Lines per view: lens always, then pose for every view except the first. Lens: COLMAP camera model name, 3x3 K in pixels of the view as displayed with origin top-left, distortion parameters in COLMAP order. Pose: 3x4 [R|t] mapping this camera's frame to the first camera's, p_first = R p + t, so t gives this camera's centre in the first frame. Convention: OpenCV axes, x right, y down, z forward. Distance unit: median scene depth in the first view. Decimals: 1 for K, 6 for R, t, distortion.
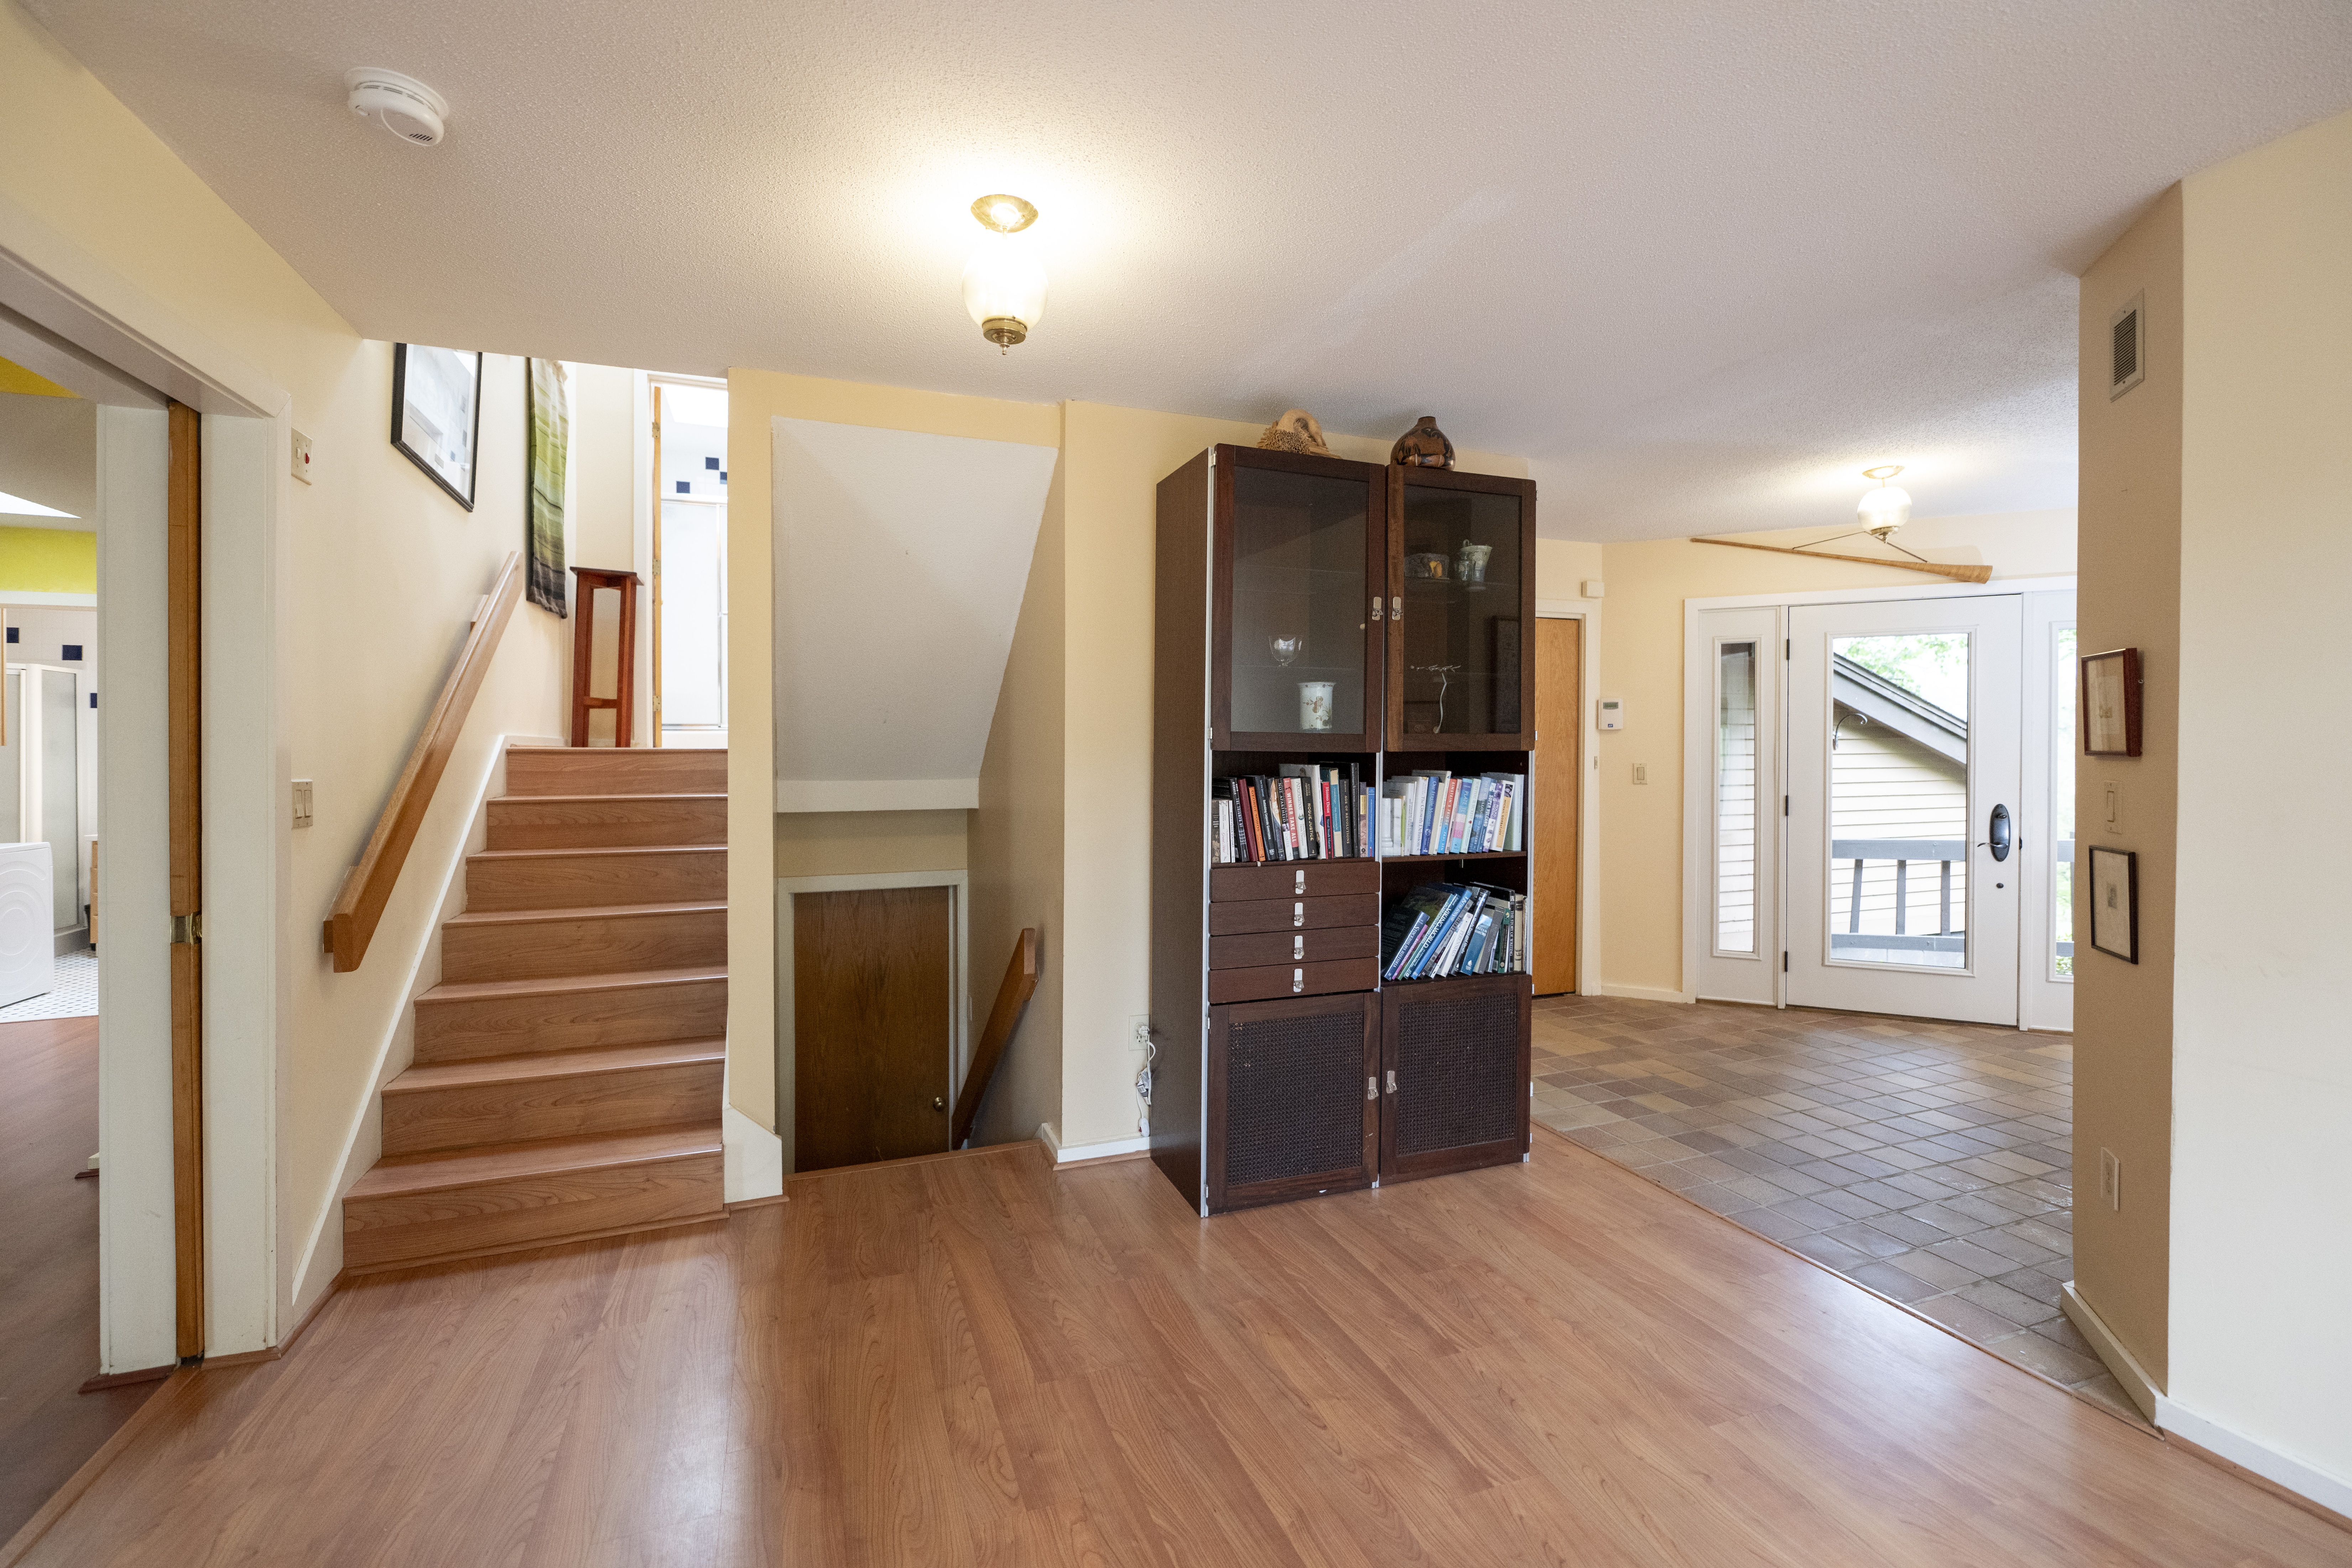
lens RADIAL K [[939.4, 0, 1166.8], [0, 939.4, 810.0], [0, 0, 1]] dist [-0.000320, -0.000005]
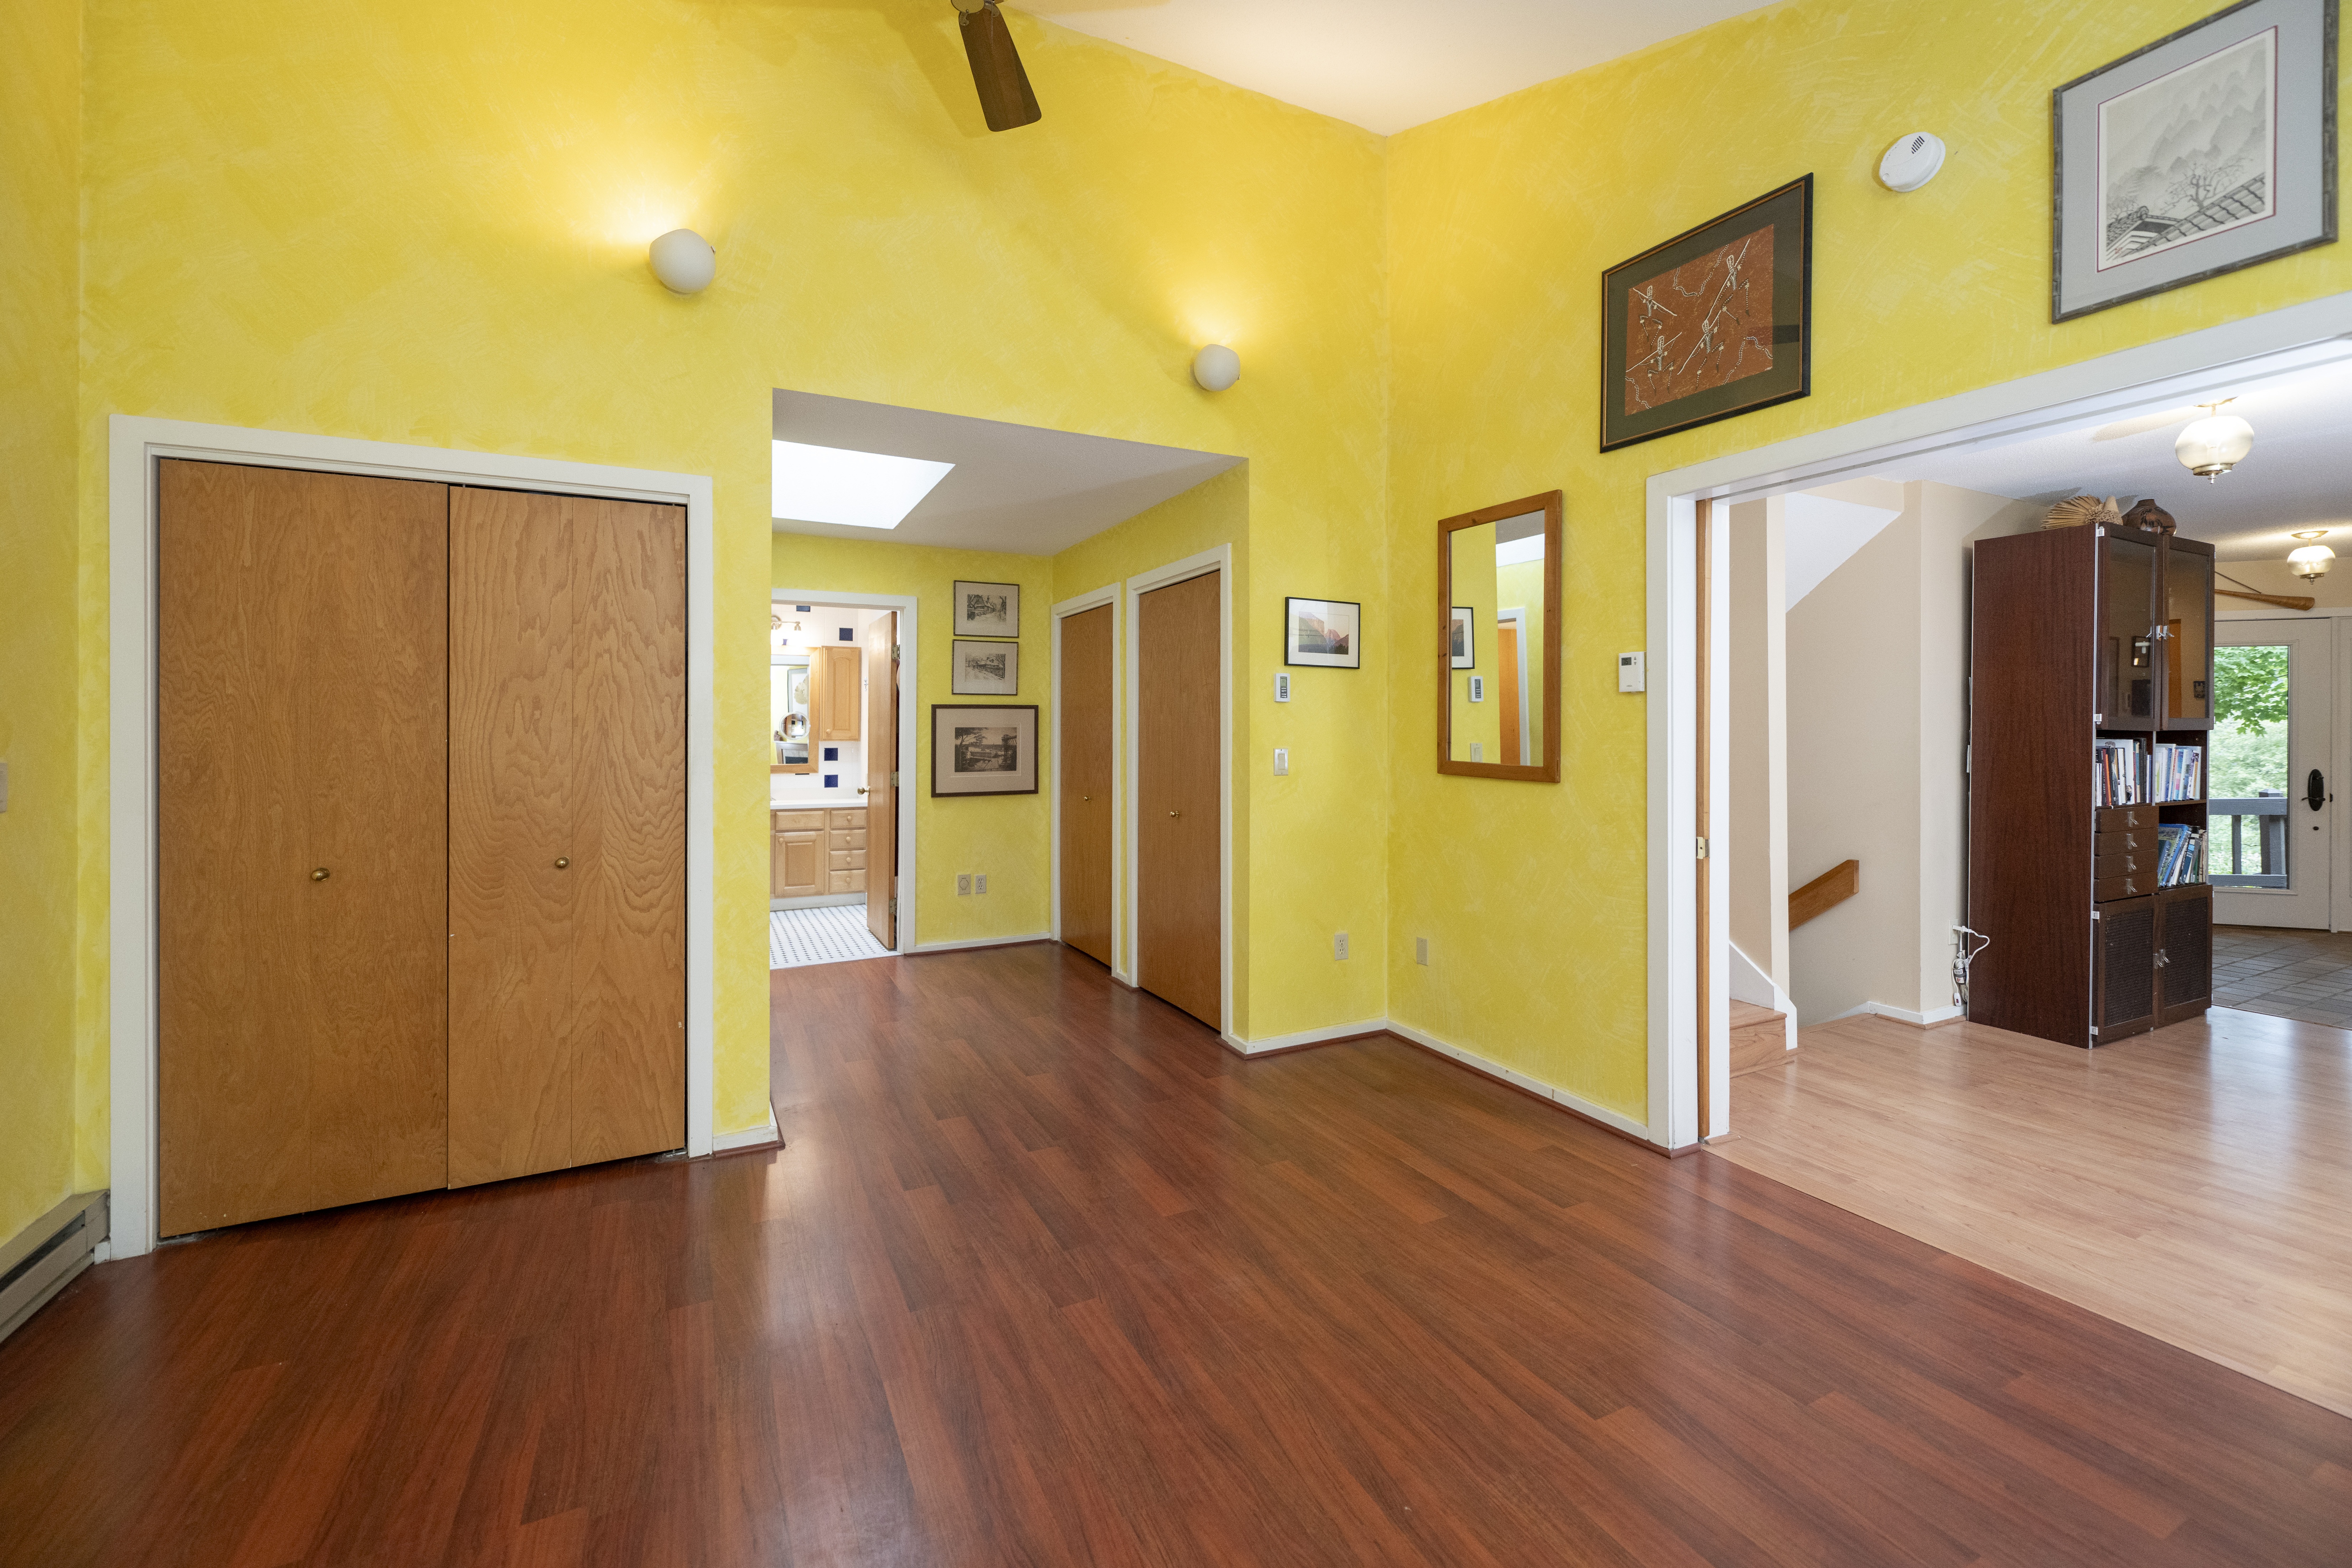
lens RADIAL K [[948.2, 0, 1166.9], [0, 948.2, 758.1], [0, 0, 1]] dist [-0.001559, -0.000361]
pose [[0.992670, 0.005282, 0.120739, -1.397536], [-0.003061, 0.999823, -0.018571, 0.012420], [-0.120816, 0.018065, 0.992511, -0.257537]]
